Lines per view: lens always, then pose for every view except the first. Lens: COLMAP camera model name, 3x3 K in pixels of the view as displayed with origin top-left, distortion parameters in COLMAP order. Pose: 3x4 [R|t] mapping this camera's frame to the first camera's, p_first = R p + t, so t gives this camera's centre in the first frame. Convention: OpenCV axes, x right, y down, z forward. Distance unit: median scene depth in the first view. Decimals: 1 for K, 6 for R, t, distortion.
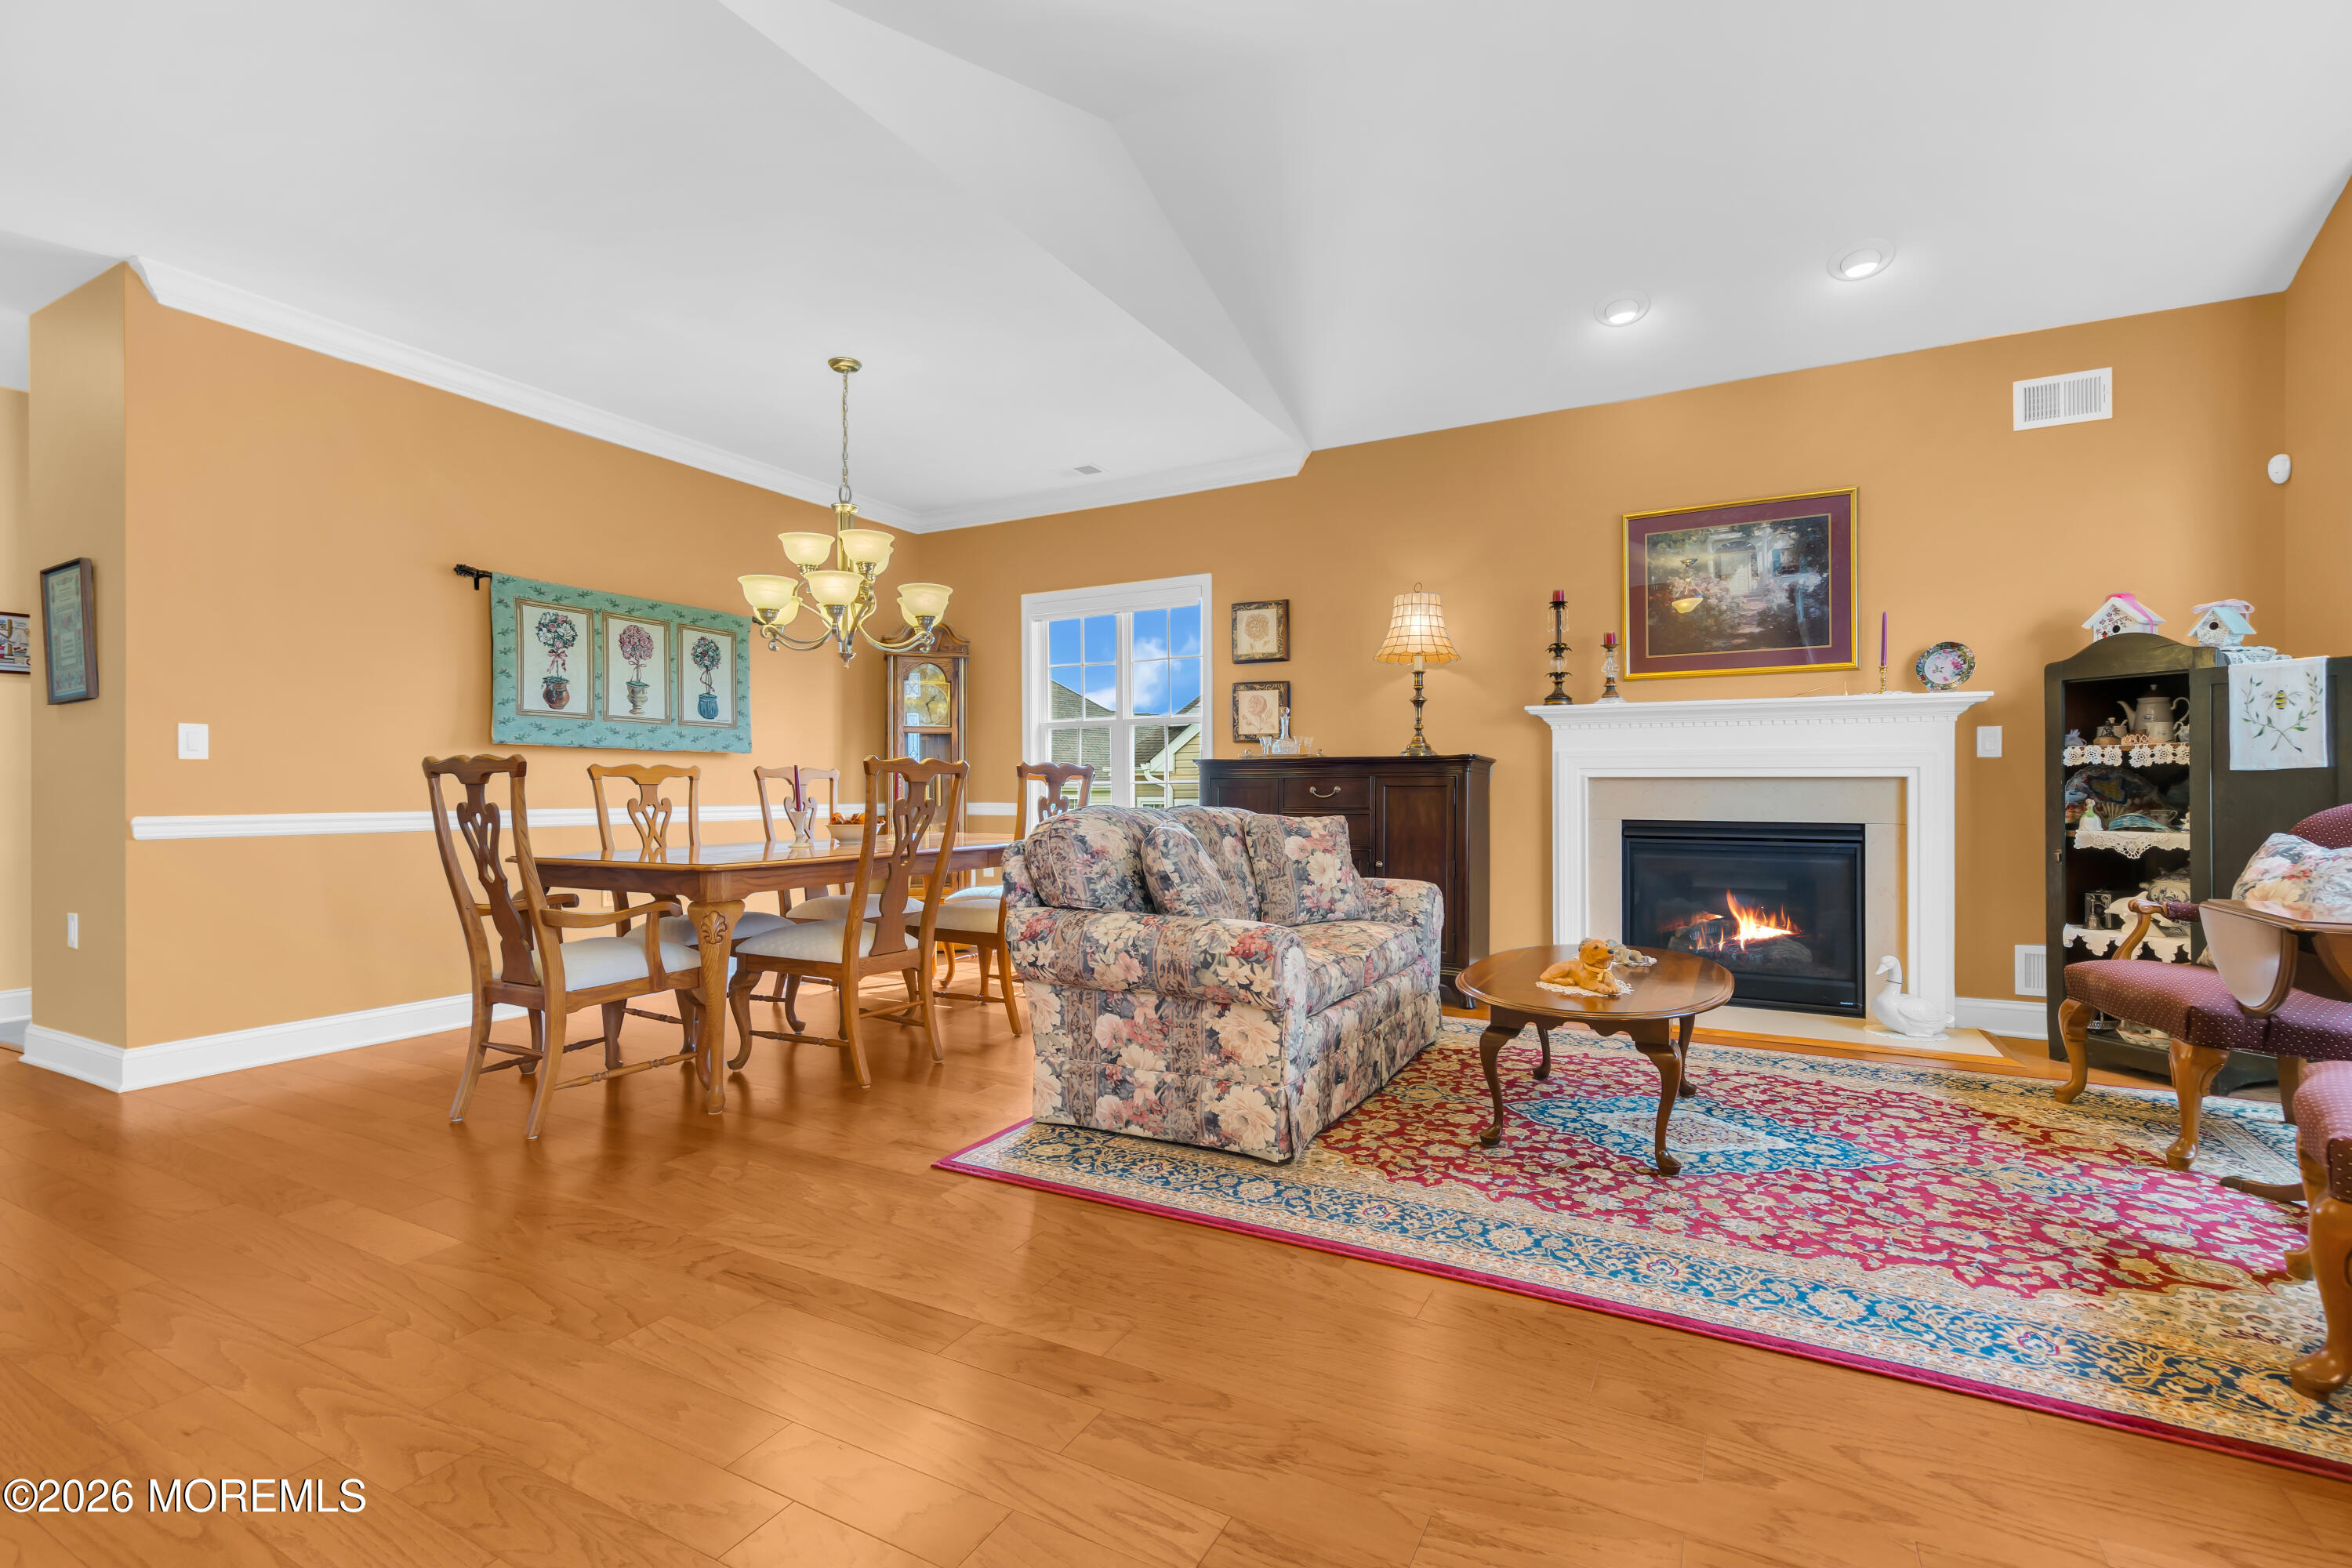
lens RADIAL K [[1064.1, 0, 1173.6], [0, 1064.1, 781.1], [0, 0, 1]] dist [0.000940, 0.004475]
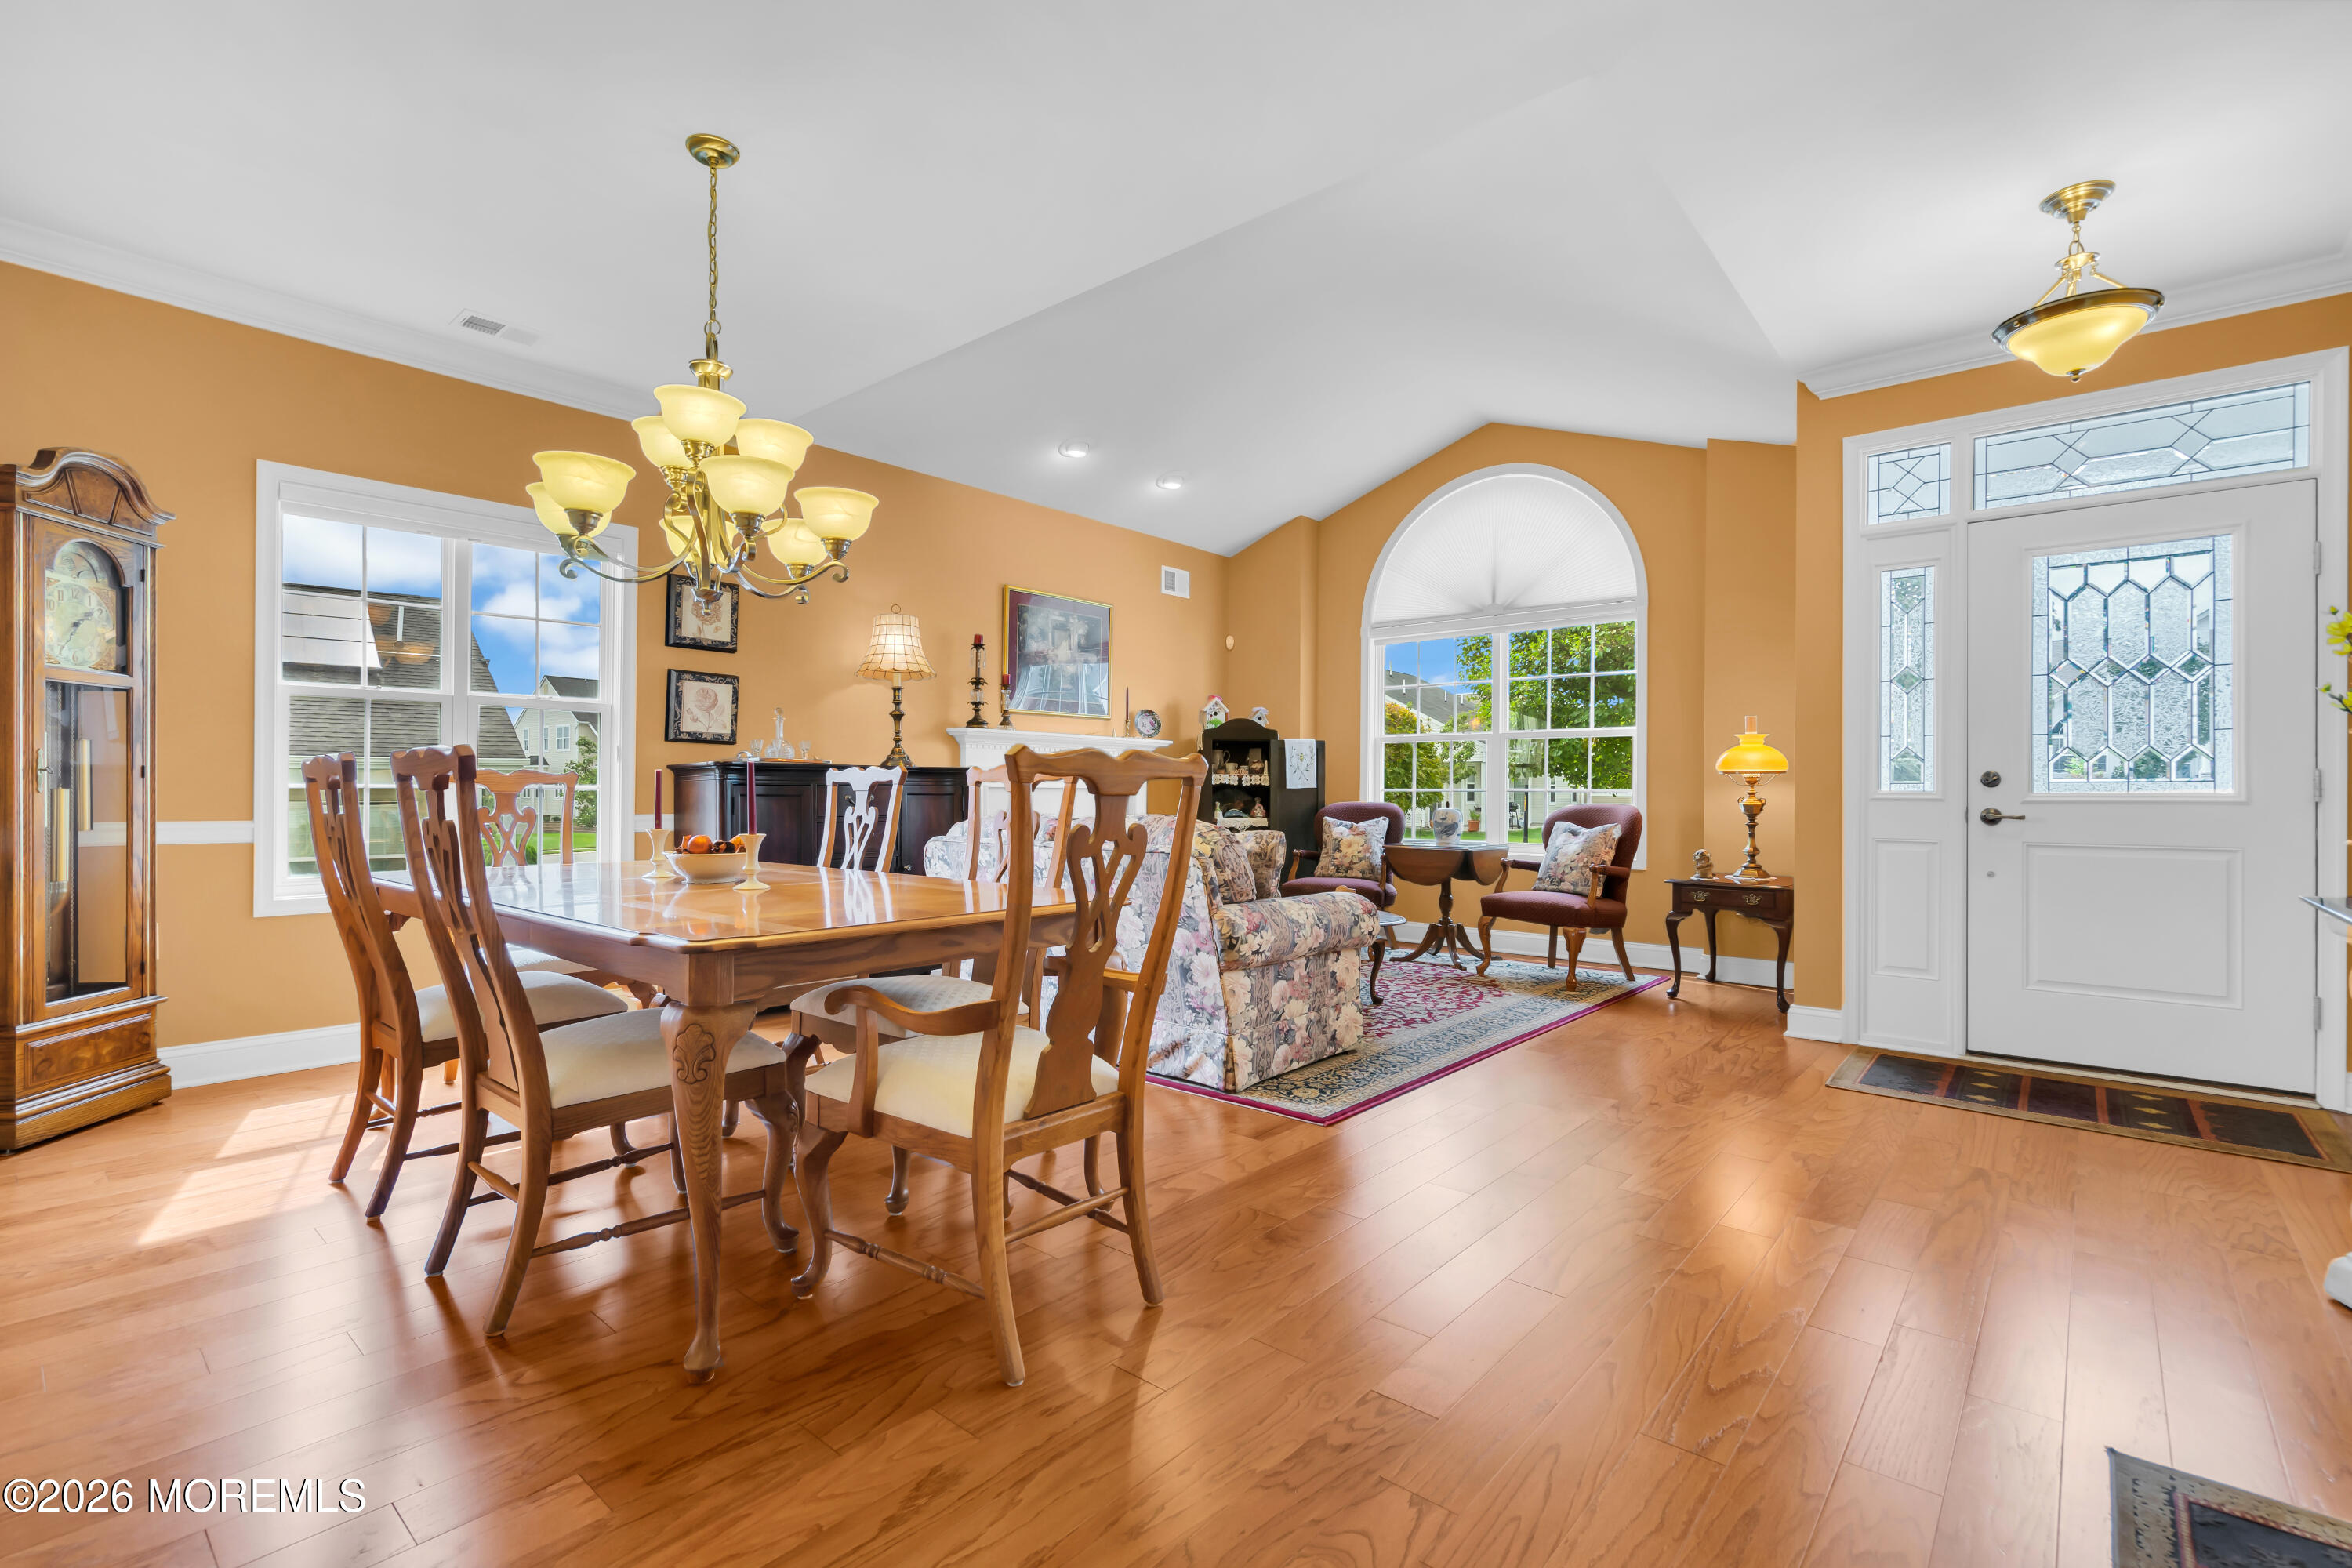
lens RADIAL K [[1064.1, 0, 1177.1], [0, 1064.1, 786.7], [0, 0, 1]] dist [0.000940, 0.004475]
pose [[0.212541, 0.007259, 0.977125, -0.993833], [-0.010278, 0.999934, -0.005193, -0.000275], [-0.977098, -0.008939, 0.212602, 0.651749]]
